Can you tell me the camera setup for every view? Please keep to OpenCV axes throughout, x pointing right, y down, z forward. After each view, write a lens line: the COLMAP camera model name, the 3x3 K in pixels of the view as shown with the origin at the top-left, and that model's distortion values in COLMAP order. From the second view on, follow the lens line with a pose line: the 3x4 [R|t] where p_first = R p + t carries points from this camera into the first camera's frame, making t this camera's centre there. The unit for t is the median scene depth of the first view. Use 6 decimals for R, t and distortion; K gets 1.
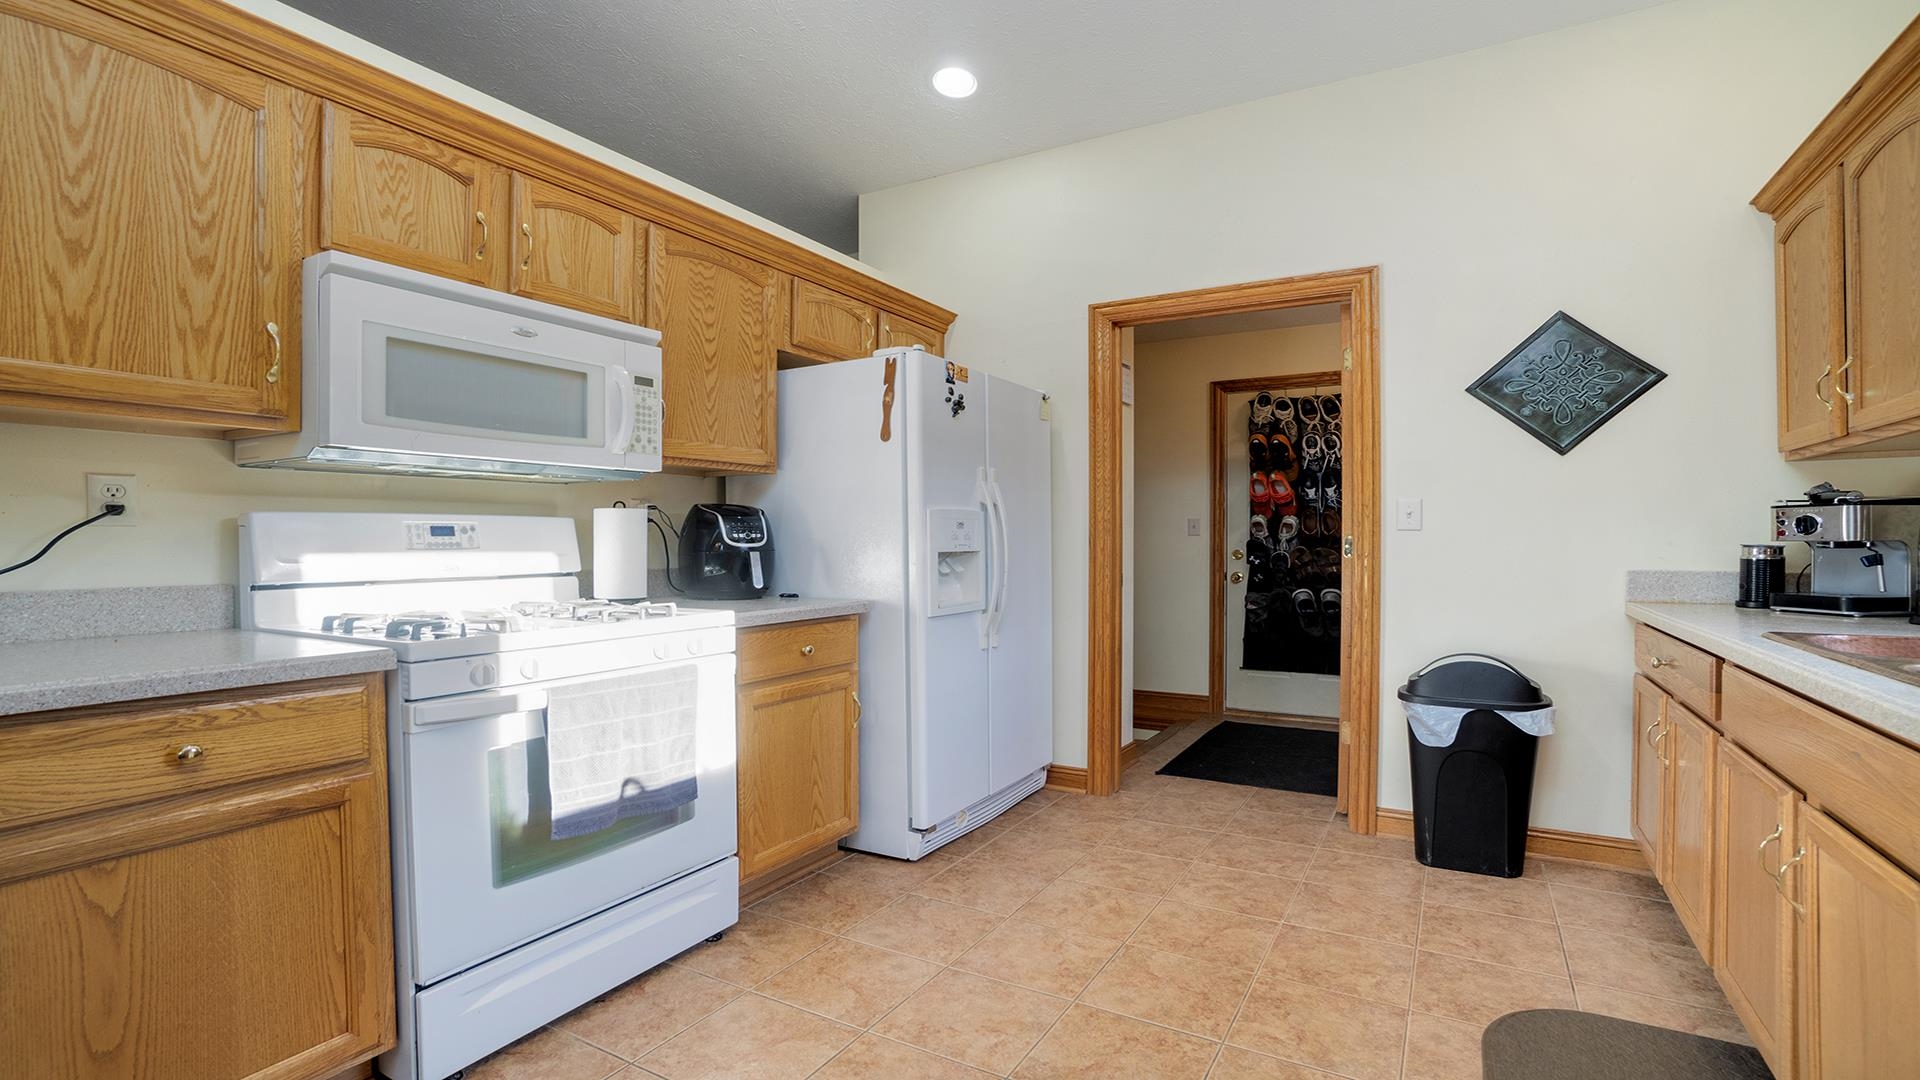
lens RADIAL K [[892.1, 0, 956.8], [0, 892.1, 544.0], [0, 0, 1]] dist [-0.041517, 0.002676]
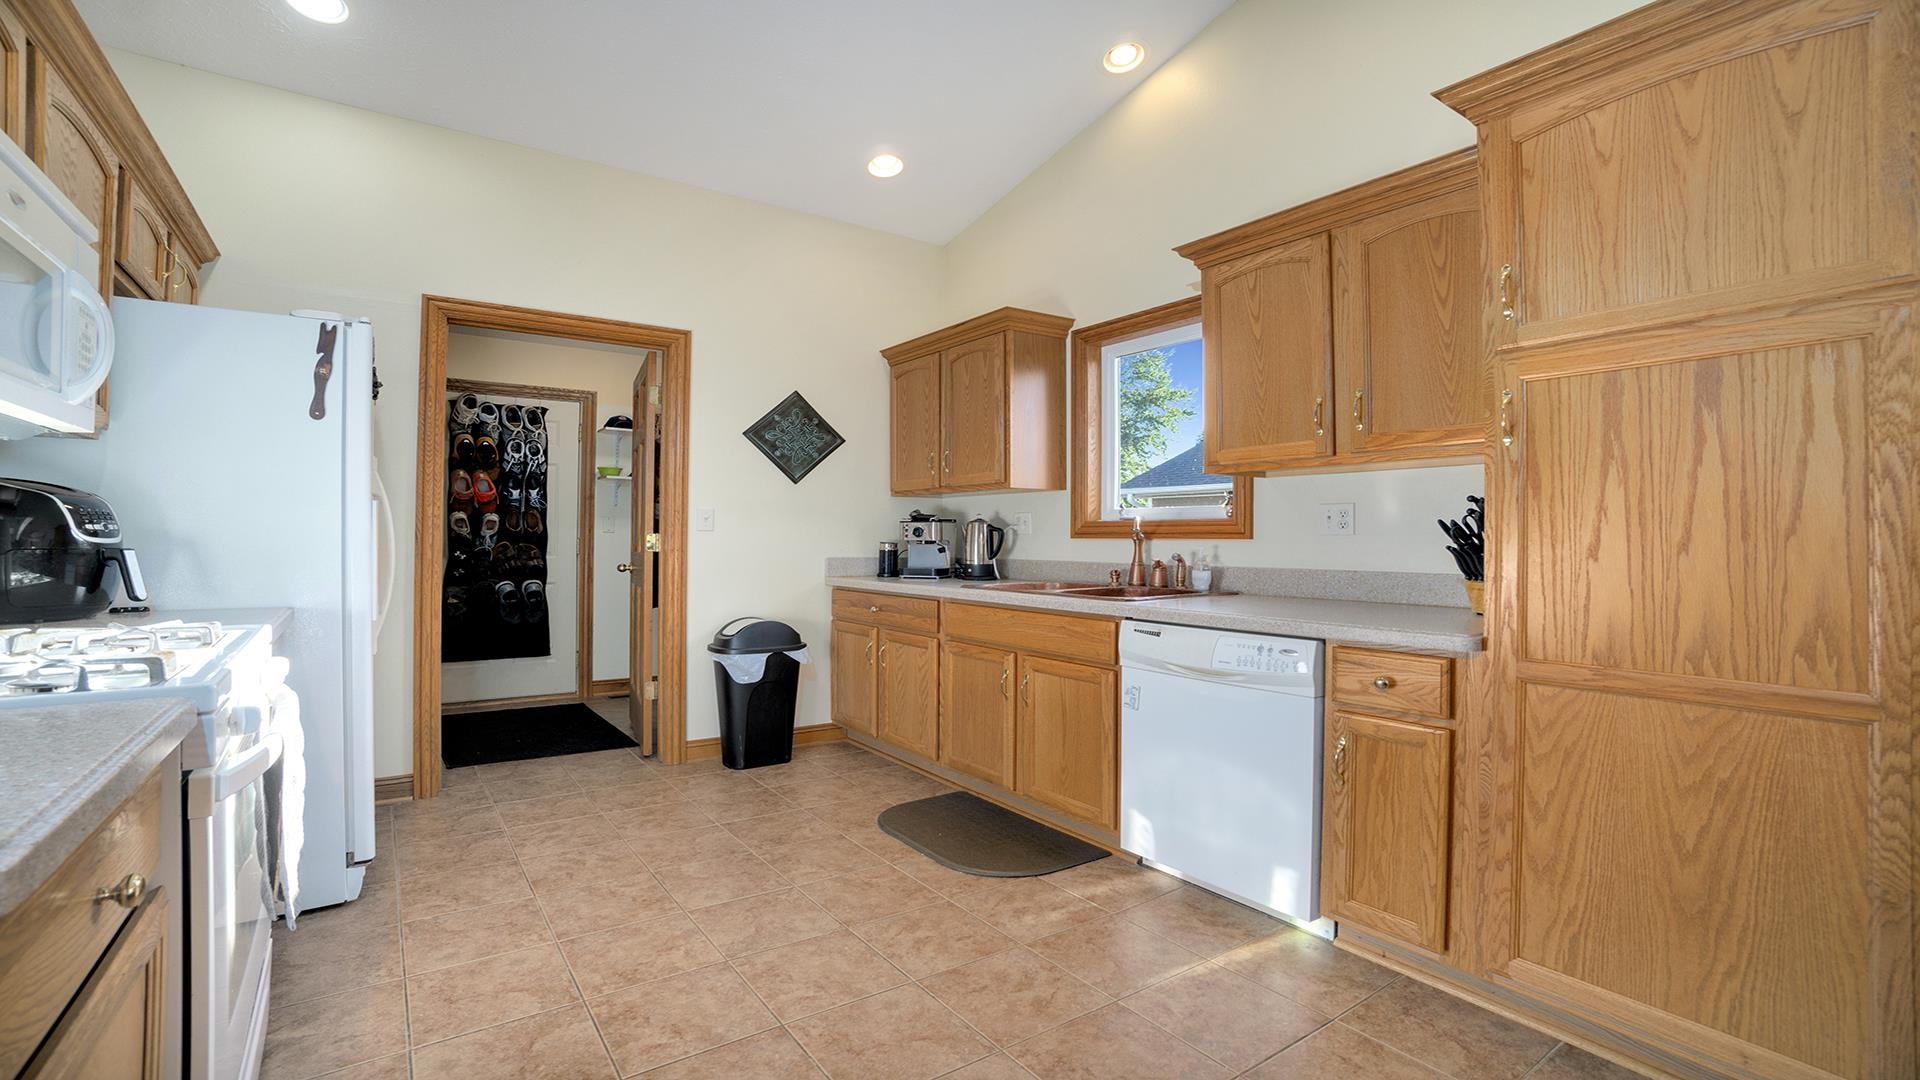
lens RADIAL K [[903.3, 0, 922.2], [0, 903.3, 522.1], [0, 0, 1]] dist [-0.033544, 0.004546]
pose [[0.416190, 0.020347, 0.909050, -0.619643], [-0.003943, 0.999781, -0.020572, -0.001822], [-0.909269, 0.004977, 0.416179, 0.120771]]
